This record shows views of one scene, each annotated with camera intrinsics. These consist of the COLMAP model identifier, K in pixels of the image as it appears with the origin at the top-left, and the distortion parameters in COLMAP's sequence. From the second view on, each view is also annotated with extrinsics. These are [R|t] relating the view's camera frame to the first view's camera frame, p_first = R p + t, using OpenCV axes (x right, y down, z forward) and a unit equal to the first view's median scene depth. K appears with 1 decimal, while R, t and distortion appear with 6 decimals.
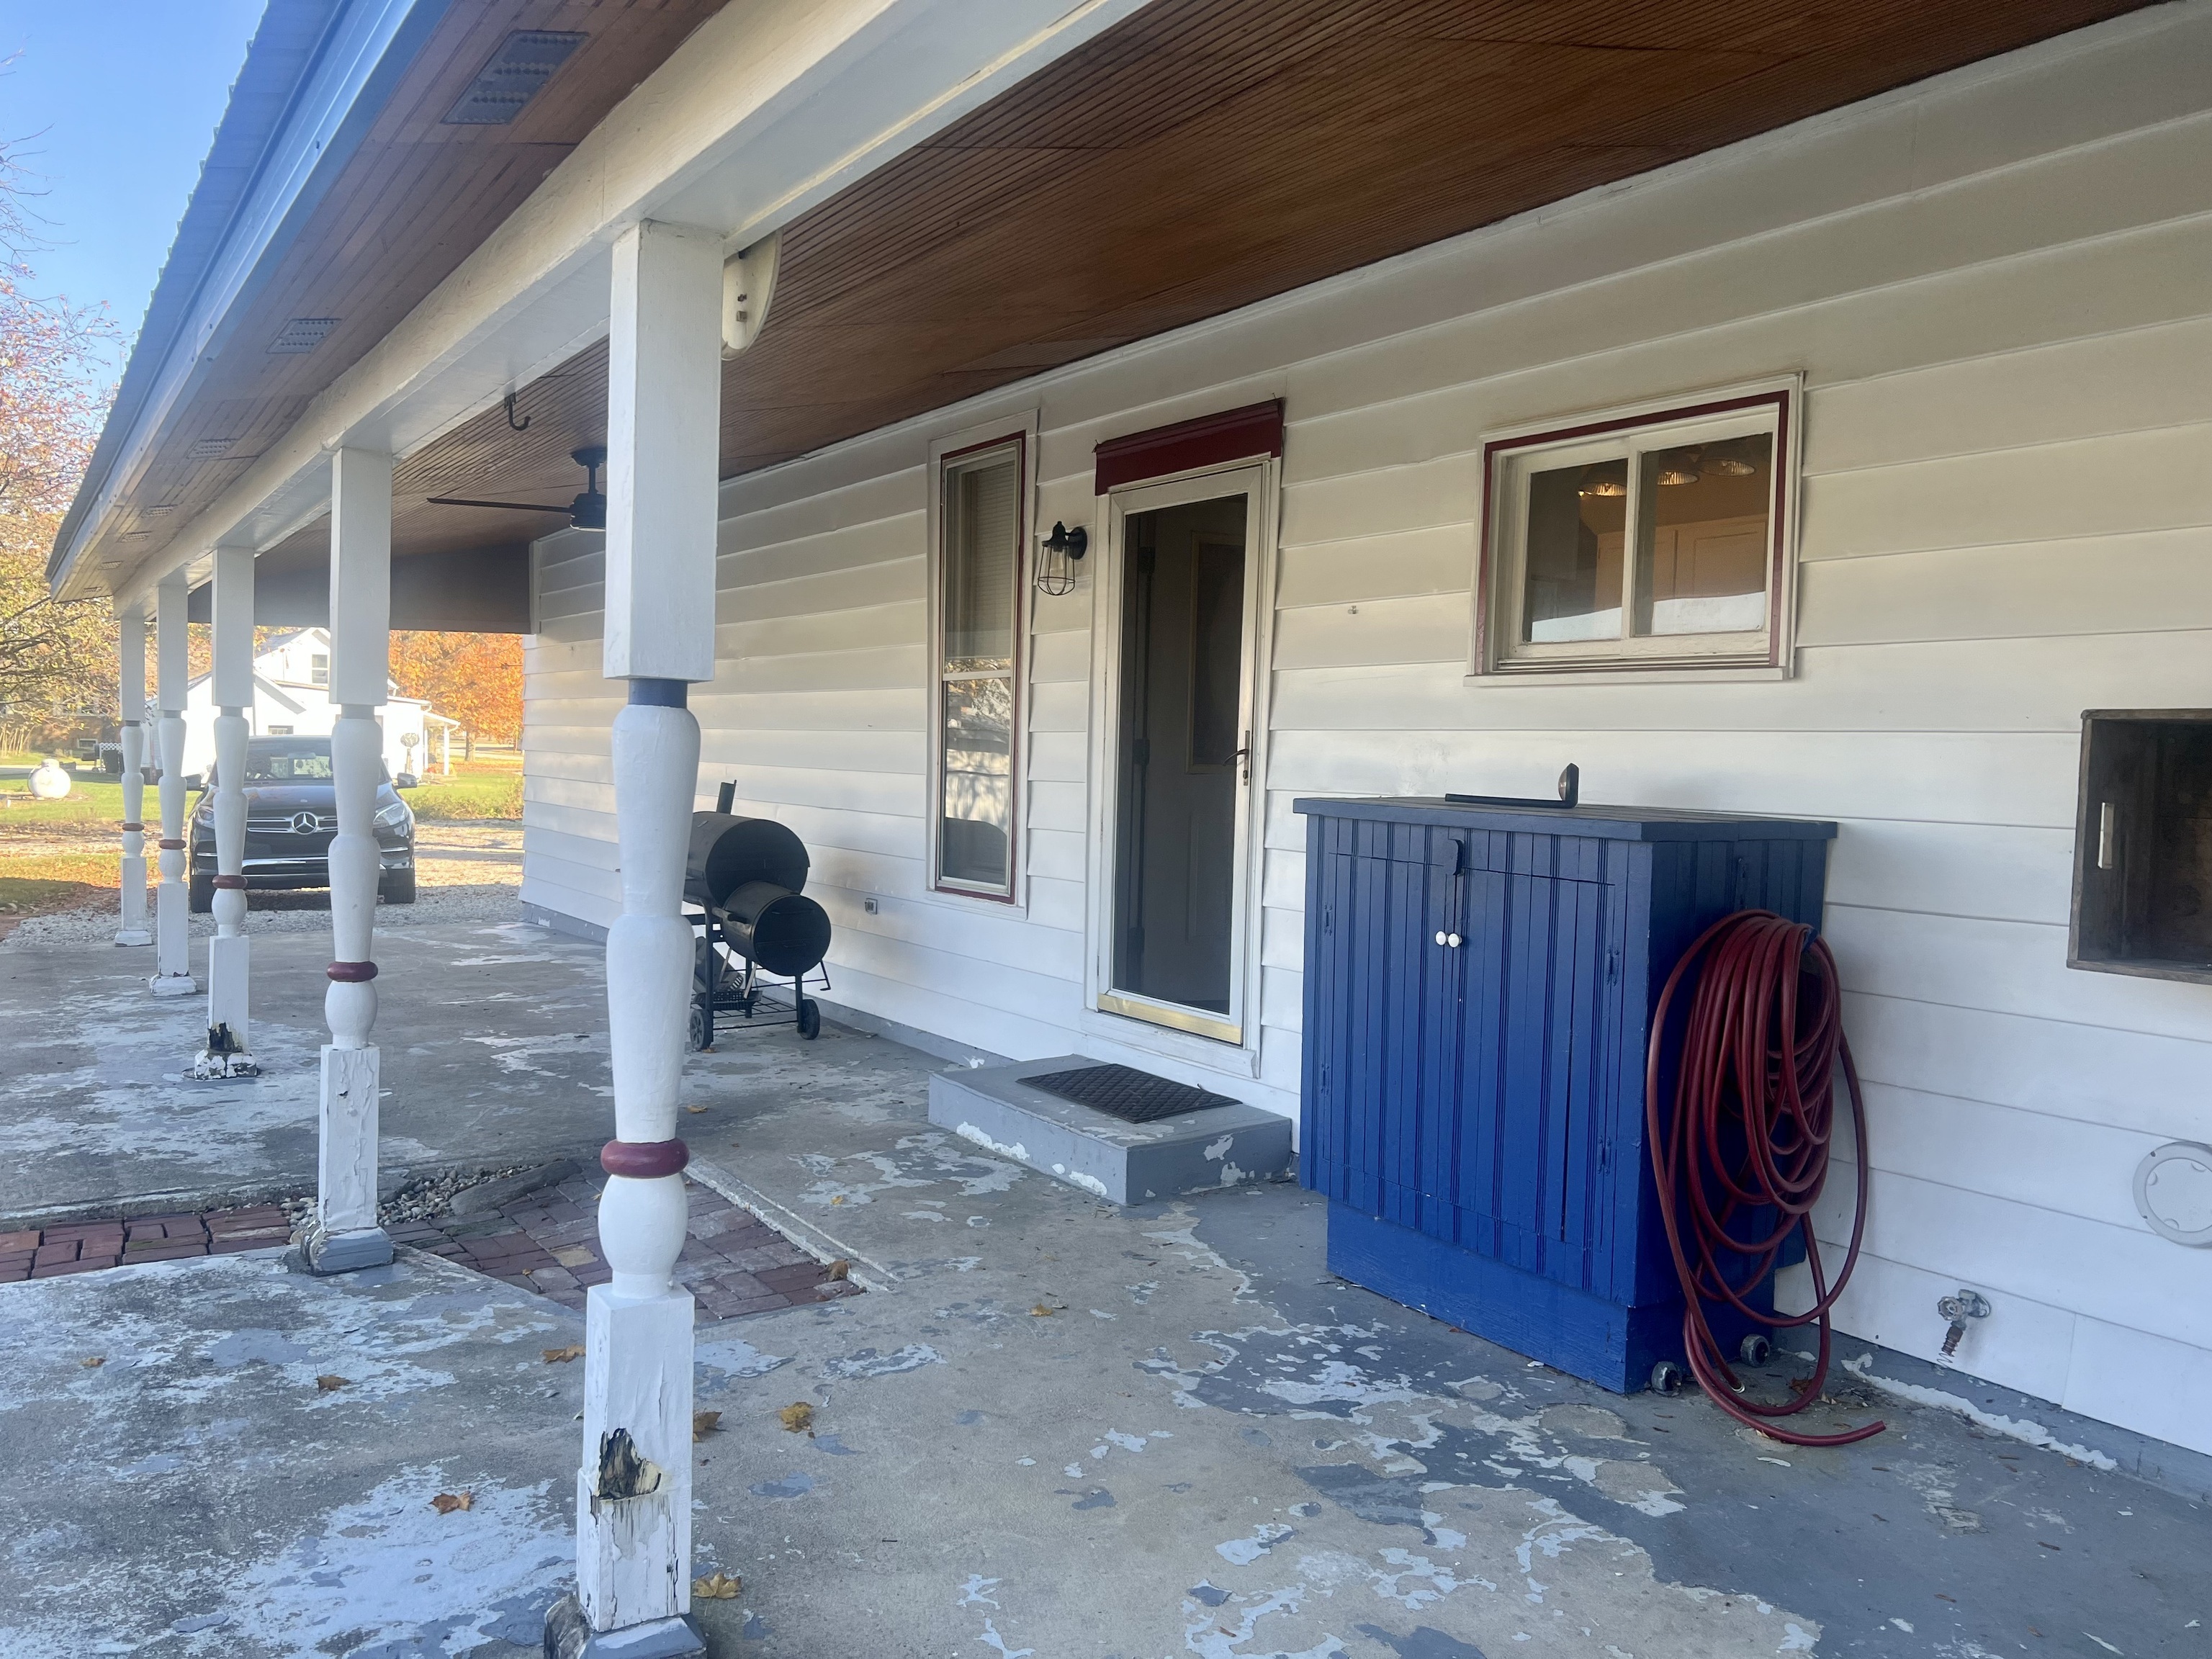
lens RADIAL K [[1671.4, 0, 1101.9], [0, 1671.4, 827.5], [0, 0, 1]] dist [0.058741, -0.061237]
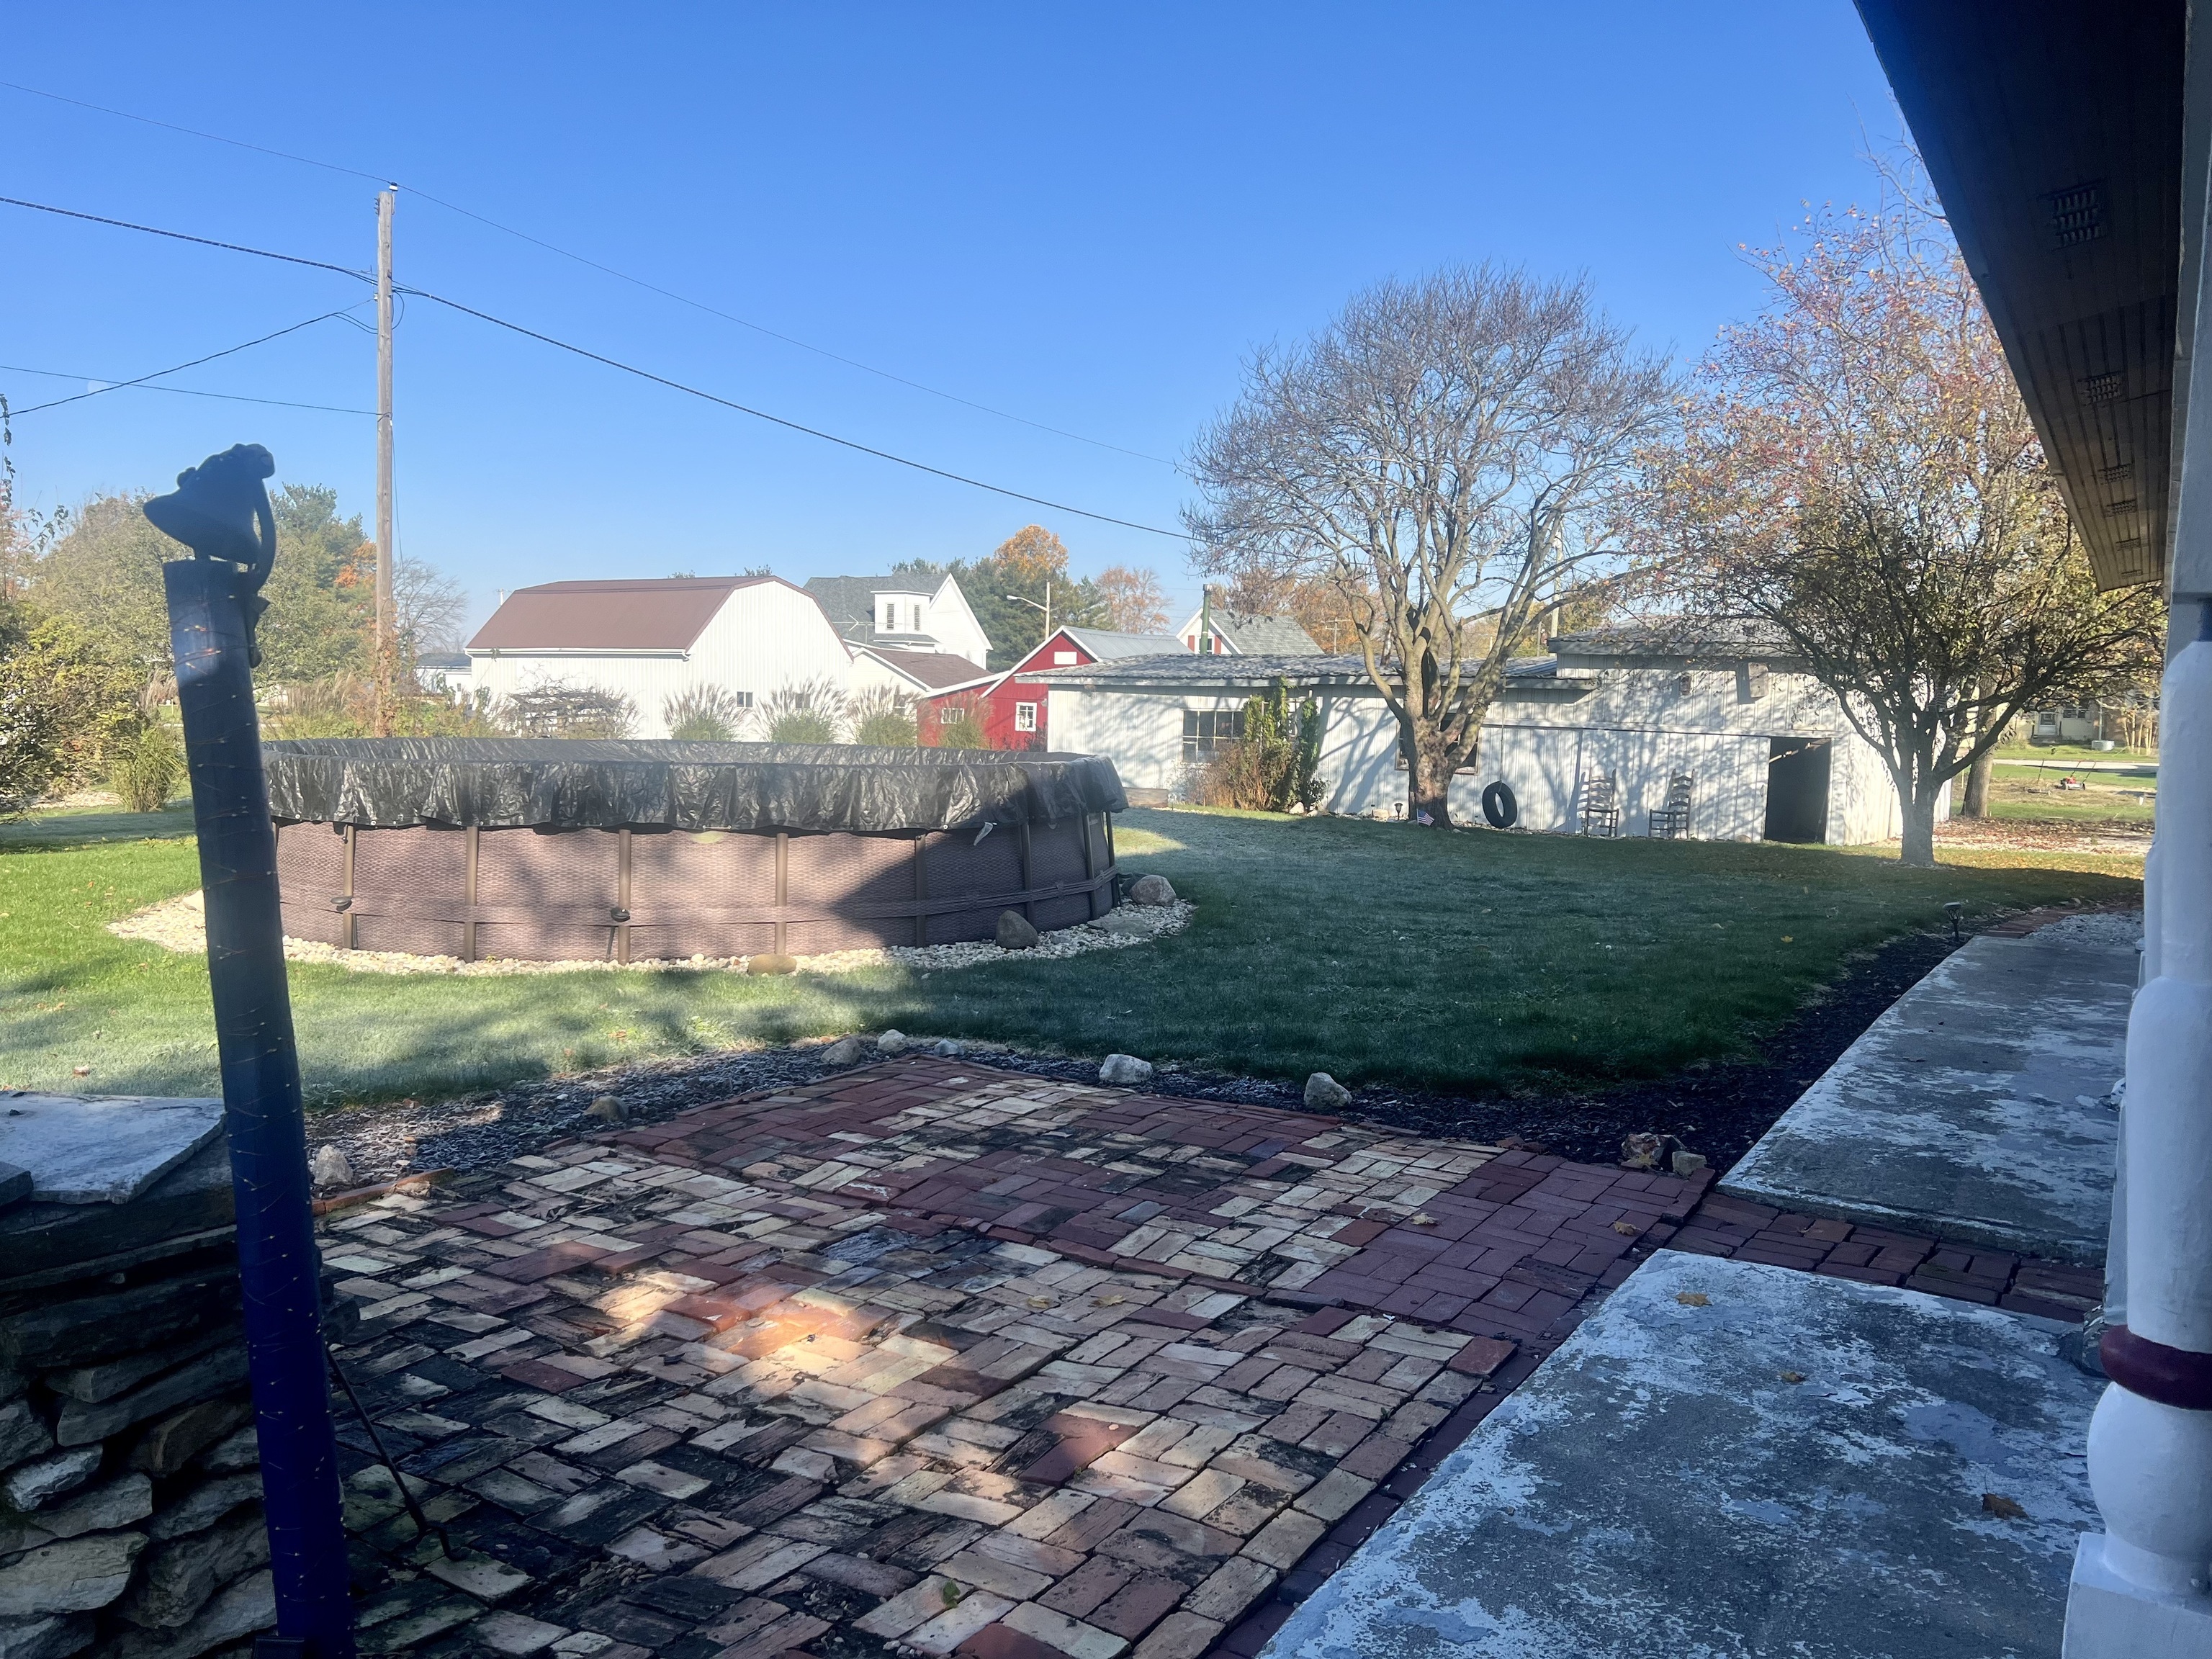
lens RADIAL K [[1671.4, 0, 1097.4], [0, 1671.4, 832.2], [0, 0, 1]] dist [0.058741, -0.061237]
pose [[0.413534, 0.059697, -0.908530, 0.078814], [-0.056979, 0.997589, 0.039614, -0.002309], [0.908704, 0.035385, 0.415939, 0.237709]]
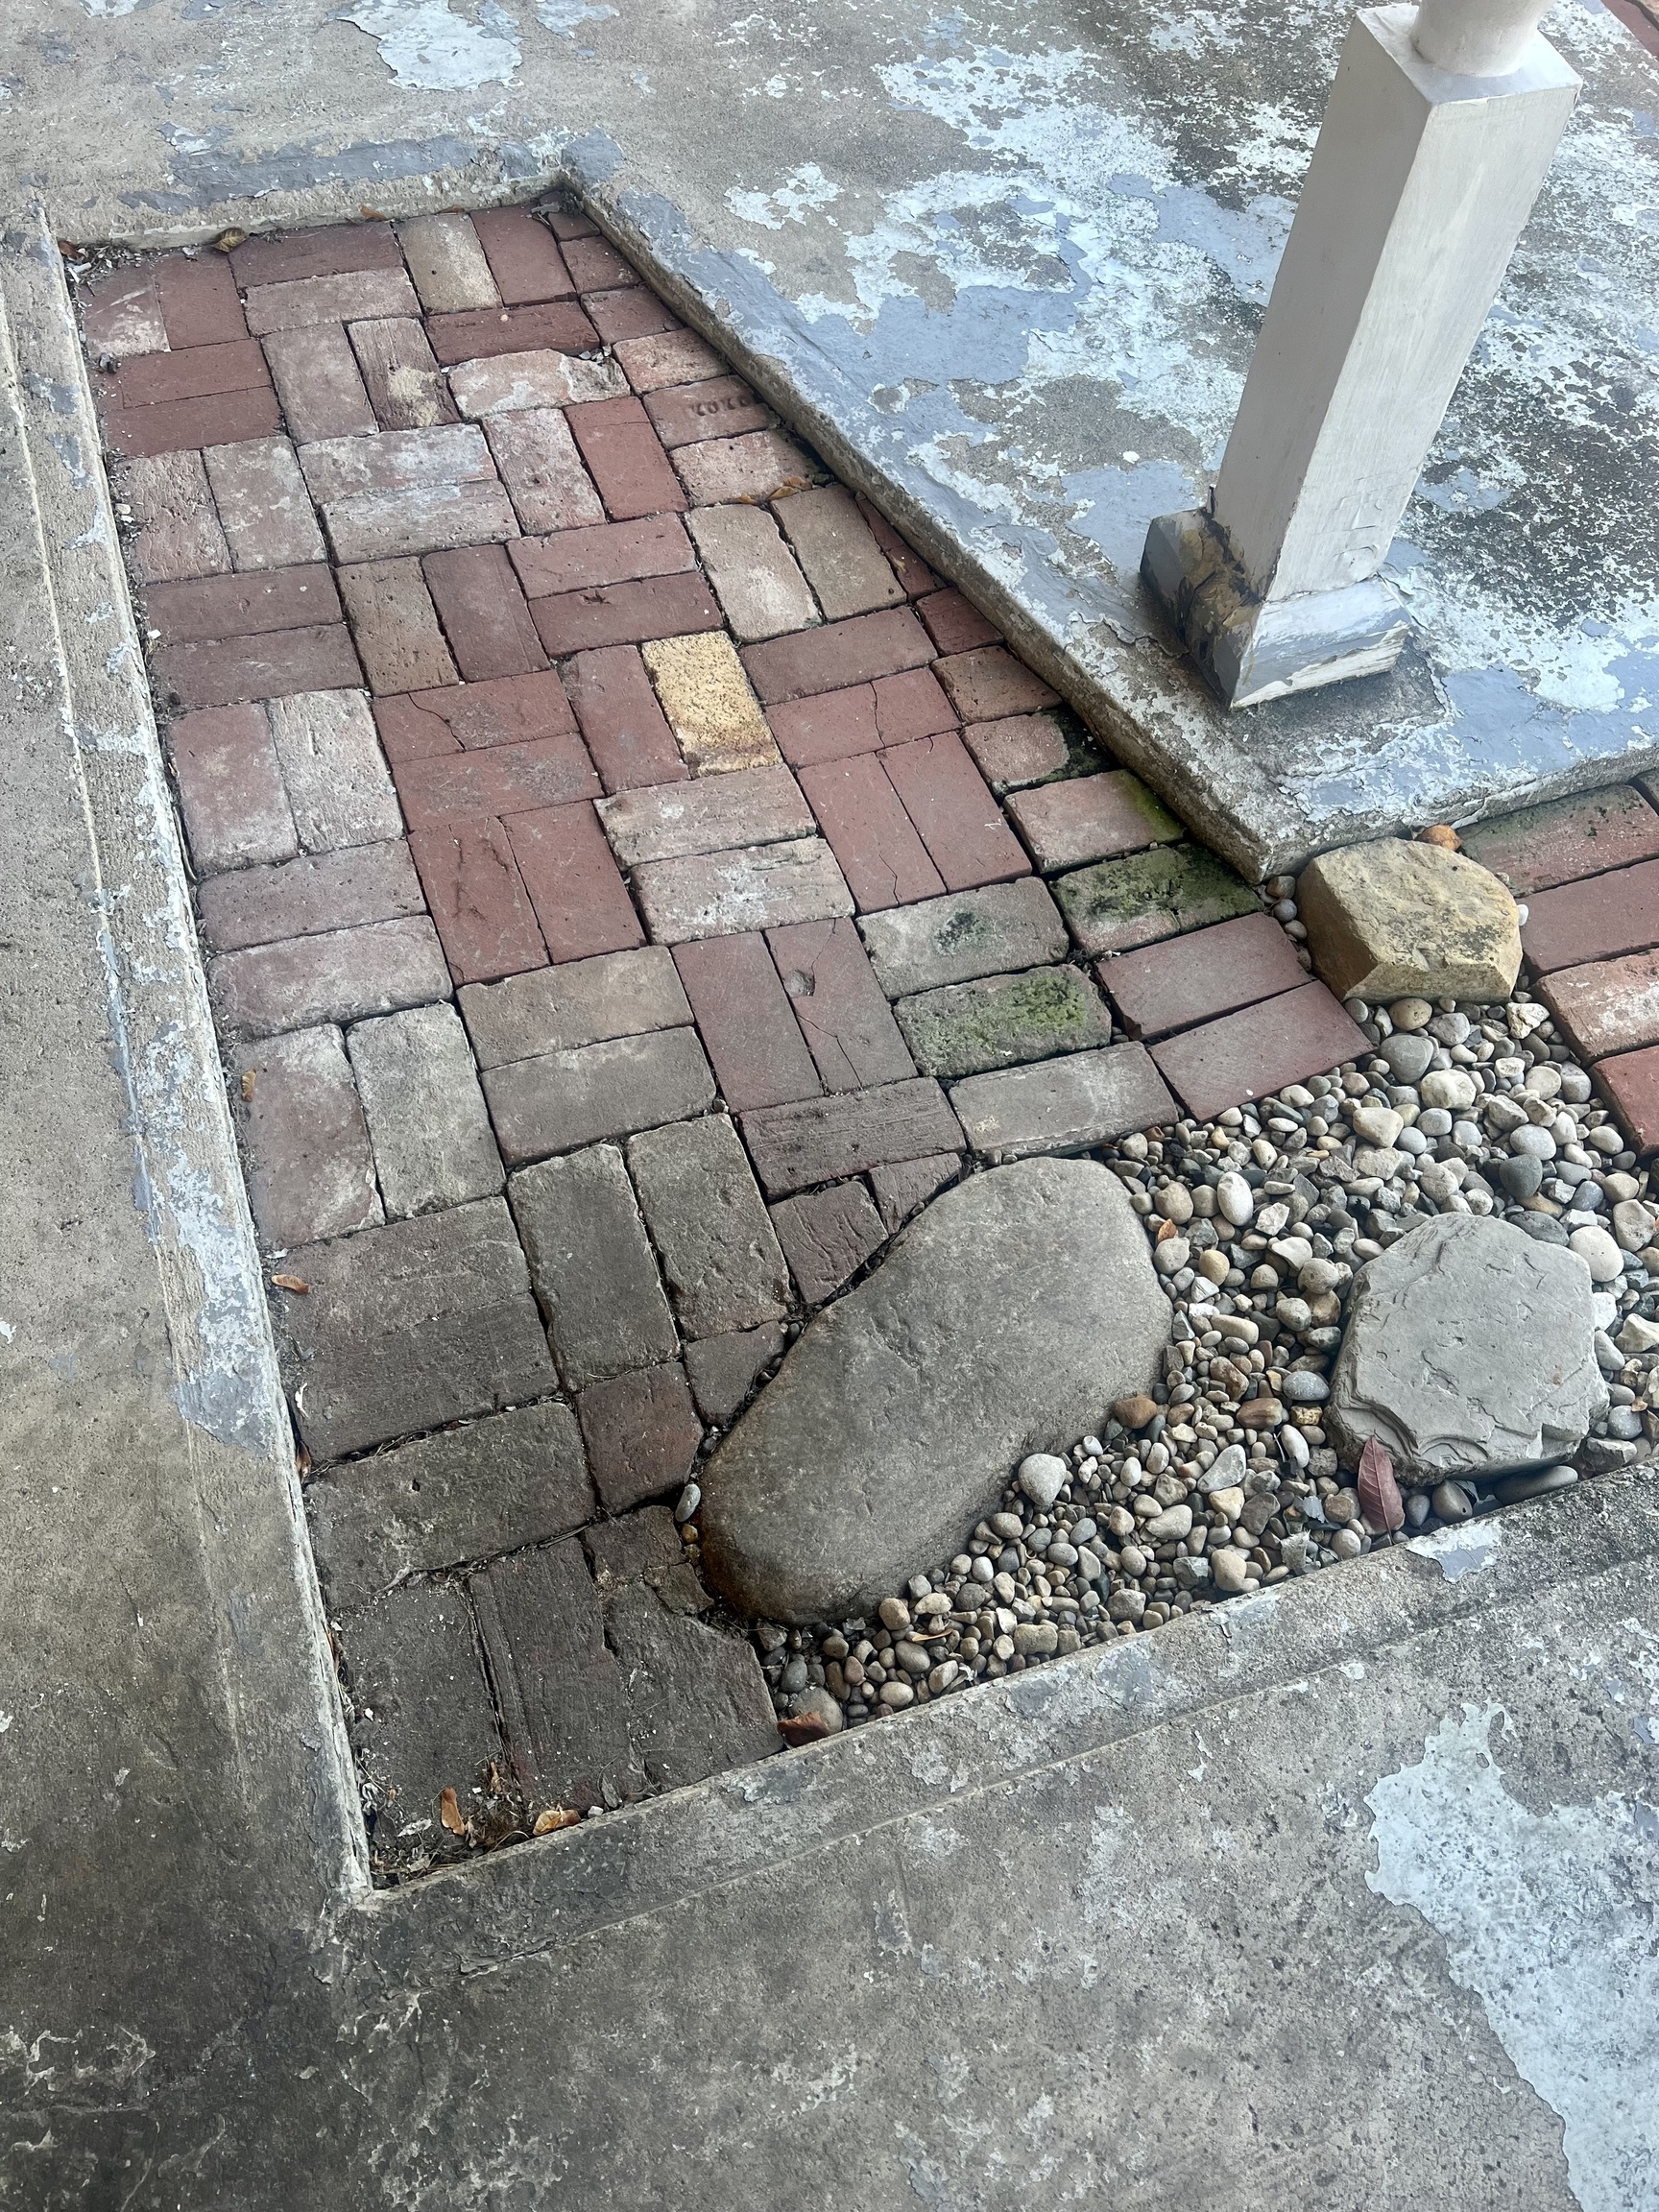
lens RADIAL K [[1671.4, 0, 824.9], [0, 1671.4, 1106.8], [0, 0, 1]] dist [0.058741, -0.061237]
pose [[-0.966371, -0.248735, 0.065253, -0.466046], [-0.060414, 0.466256, 0.882584, -0.032895], [-0.249954, 0.848962, -0.465604, 1.504799]]
